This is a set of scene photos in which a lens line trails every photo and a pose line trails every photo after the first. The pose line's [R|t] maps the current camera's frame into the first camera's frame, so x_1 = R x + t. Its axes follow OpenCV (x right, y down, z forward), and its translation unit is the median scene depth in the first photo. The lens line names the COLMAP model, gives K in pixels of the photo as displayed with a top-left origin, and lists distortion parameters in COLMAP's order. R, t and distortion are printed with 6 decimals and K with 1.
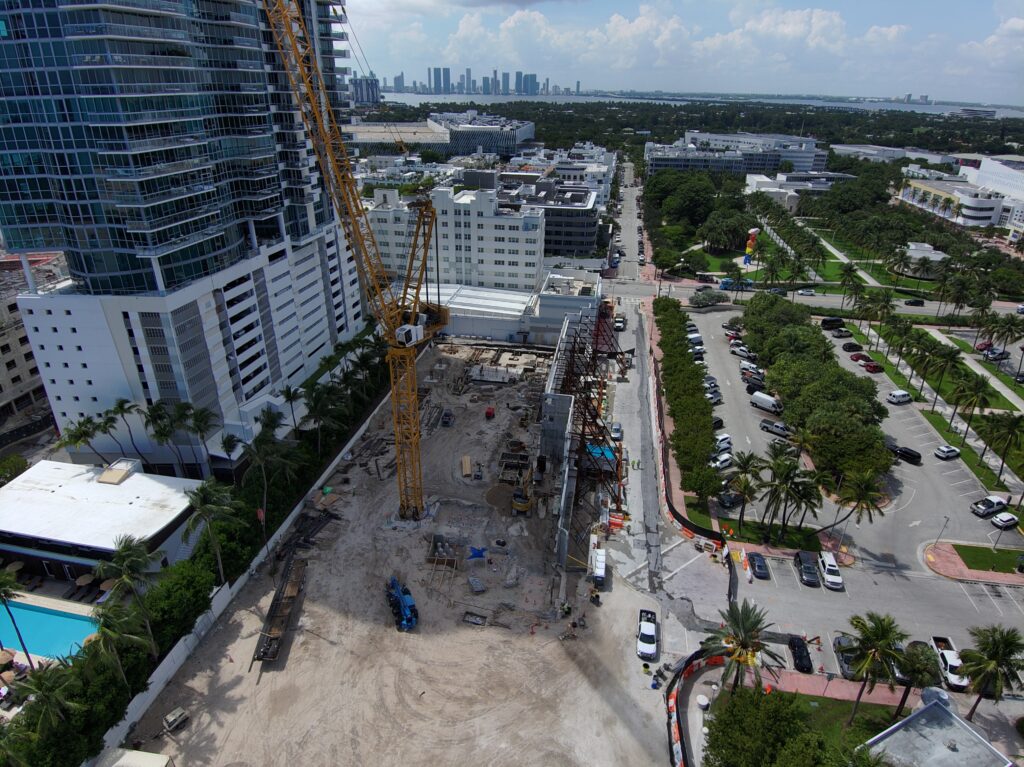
lens RADIAL K [[617.7, 0, 512.0], [0, 617.7, 376.7], [0, 0, 1]] dist [-0.002957, -0.002788]
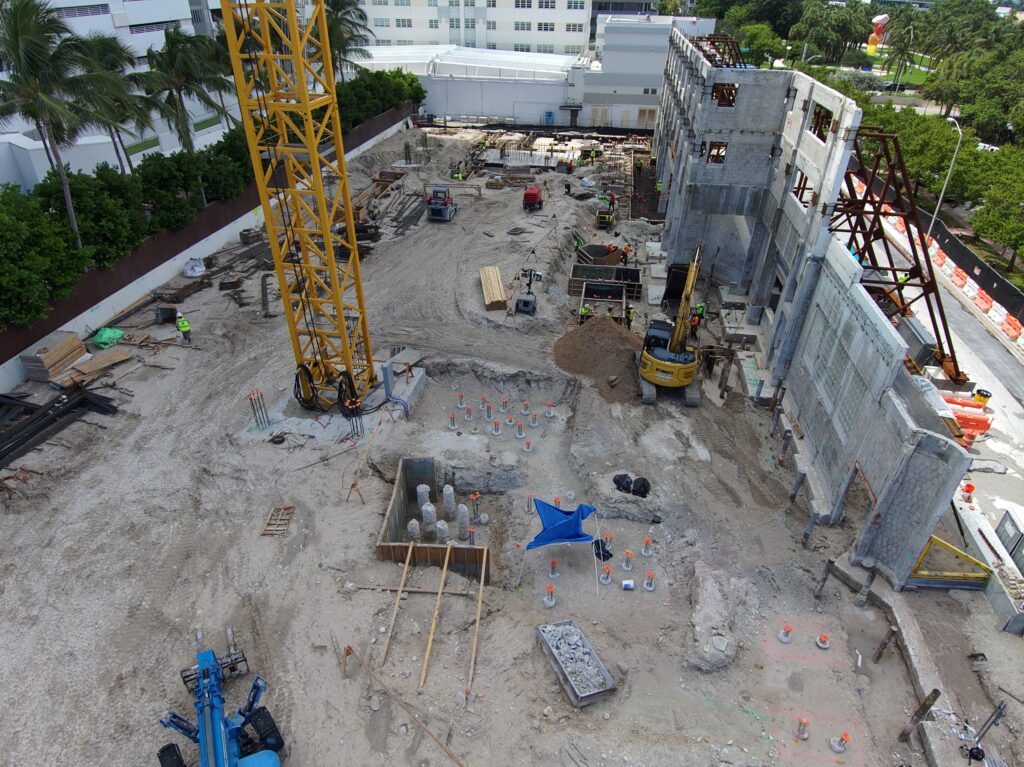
lens RADIAL K [[617.7, 0, 510.7], [0, 617.7, 387.5], [0, 0, 1]] dist [-0.002957, -0.002788]
pose [[0.999907, -0.002941, 0.013332, -0.074543], [0.001050, 0.990198, 0.139665, 0.170138], [-0.013613, -0.139638, 0.990109, 0.668405]]
